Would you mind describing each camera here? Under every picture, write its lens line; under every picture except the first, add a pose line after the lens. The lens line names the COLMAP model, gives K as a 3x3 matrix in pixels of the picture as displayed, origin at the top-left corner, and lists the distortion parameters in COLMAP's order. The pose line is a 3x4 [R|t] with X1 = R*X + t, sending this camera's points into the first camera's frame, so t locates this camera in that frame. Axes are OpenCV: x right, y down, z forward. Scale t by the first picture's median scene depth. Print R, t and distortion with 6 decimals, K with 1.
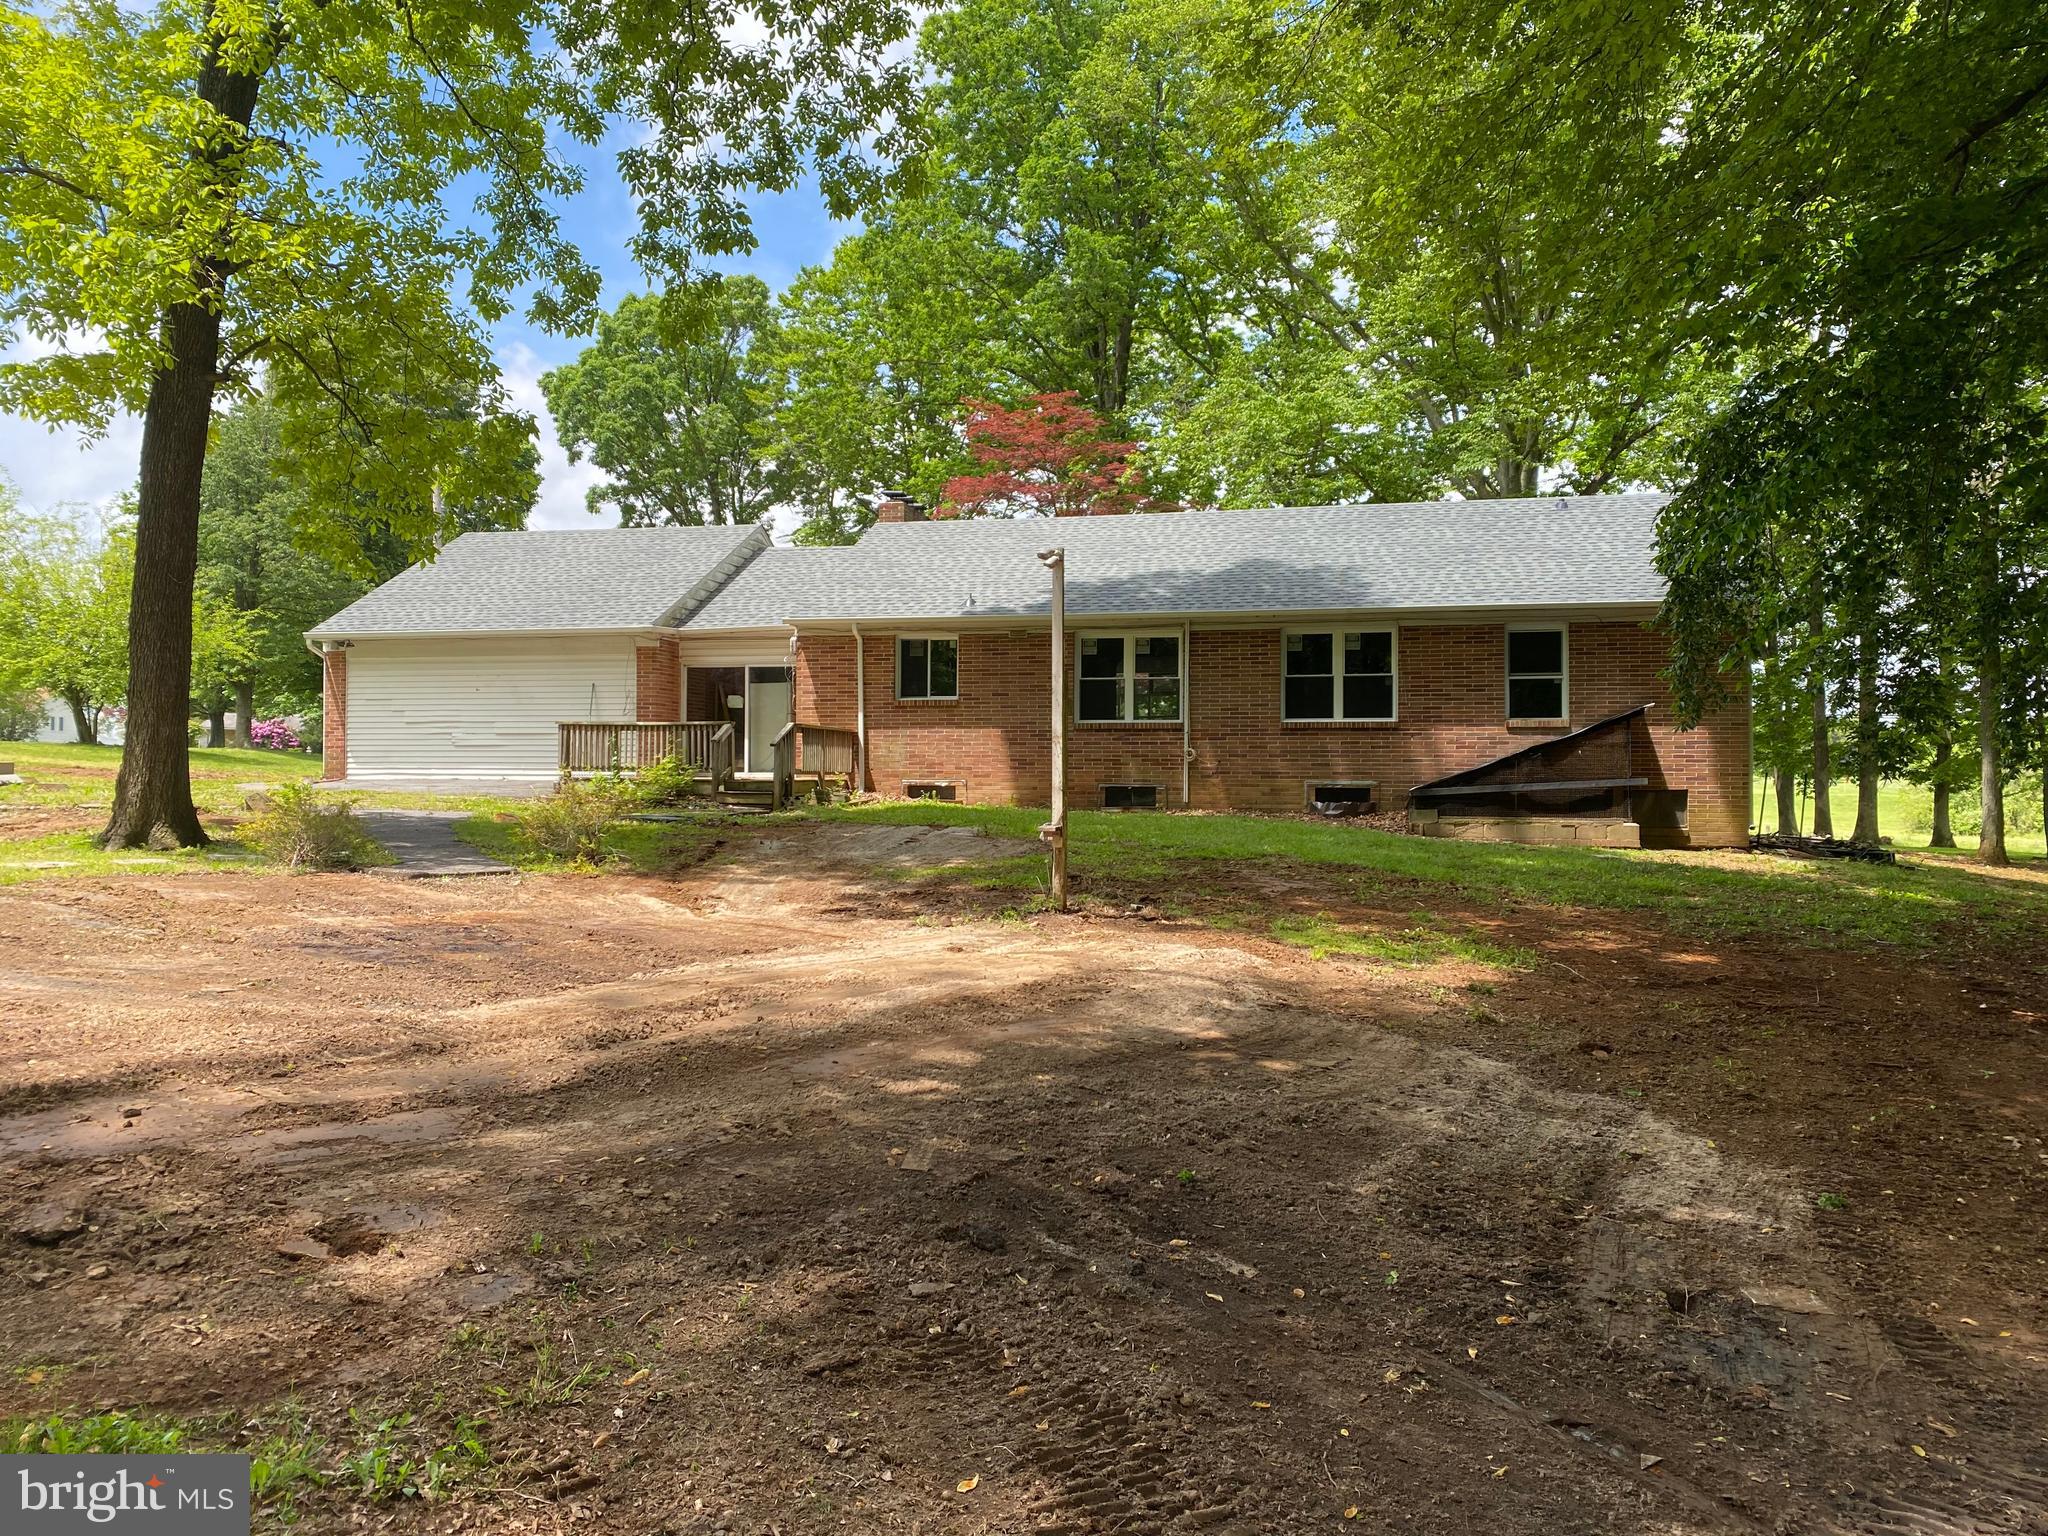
lens RADIAL K [[1511.0, 0, 1011.0], [0, 1511.0, 758.0], [0, 0, 1]] dist [0.051420, -0.004760]
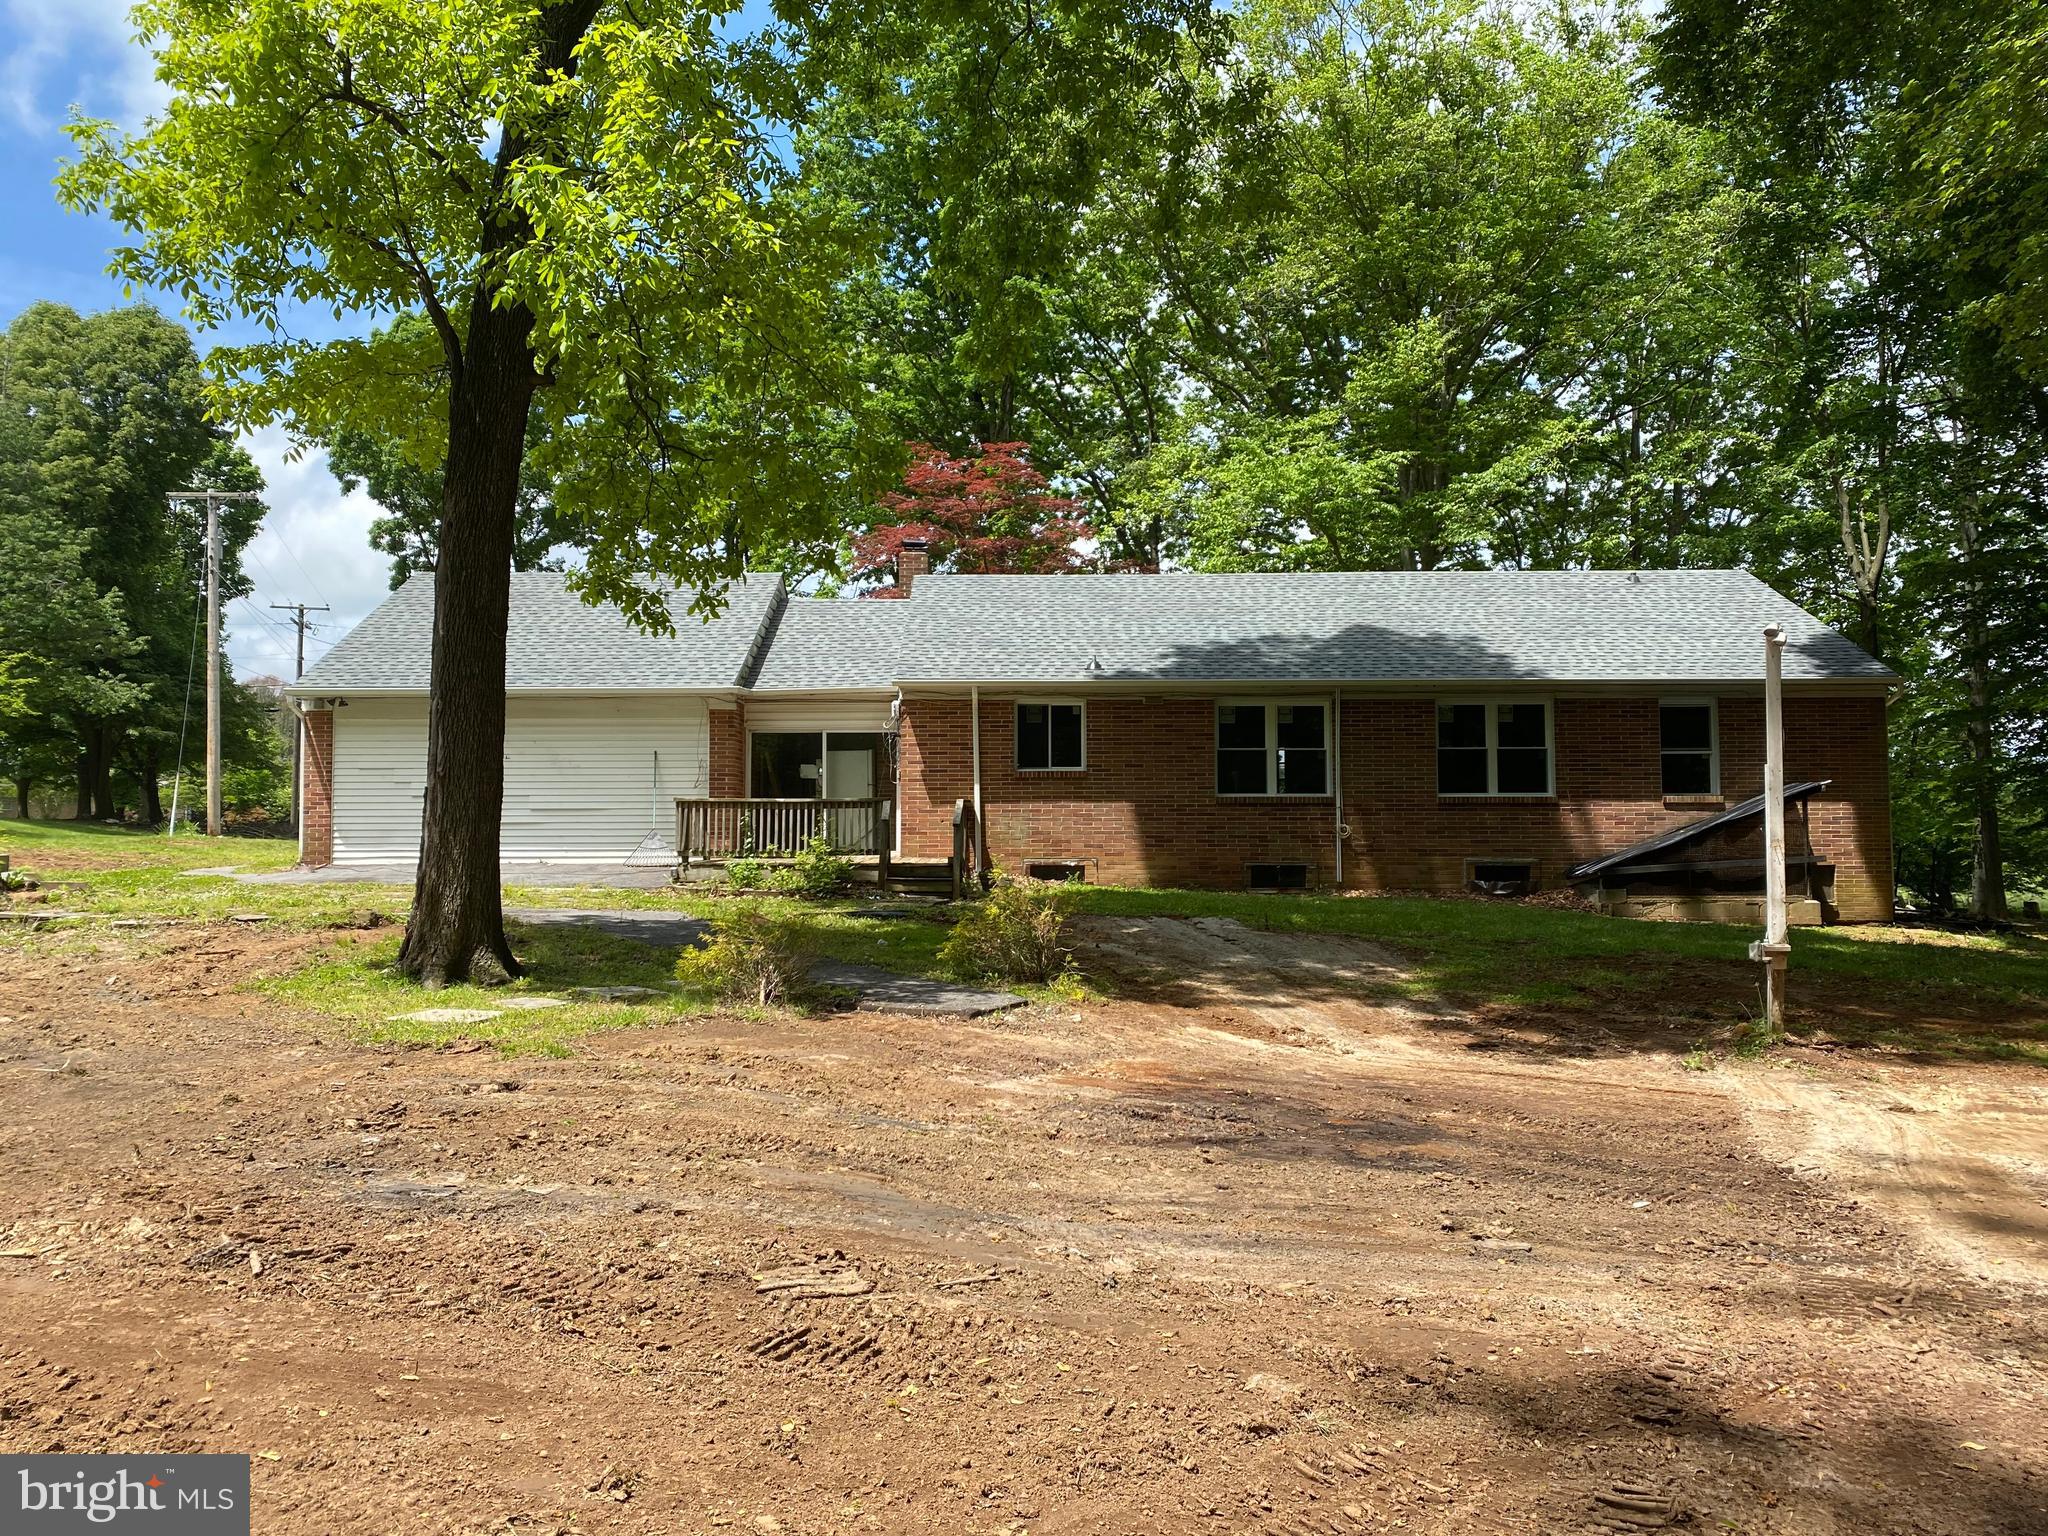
lens RADIAL K [[1511.0, 0, 1011.0], [0, 1511.0, 758.0], [0, 0, 1]] dist [0.051420, -0.004760]
pose [[0.976468, 0.003999, 0.215624, -0.283321], [0.003460, 0.999409, -0.034201, -0.015815], [-0.215633, 0.034142, 0.975877, 0.117697]]
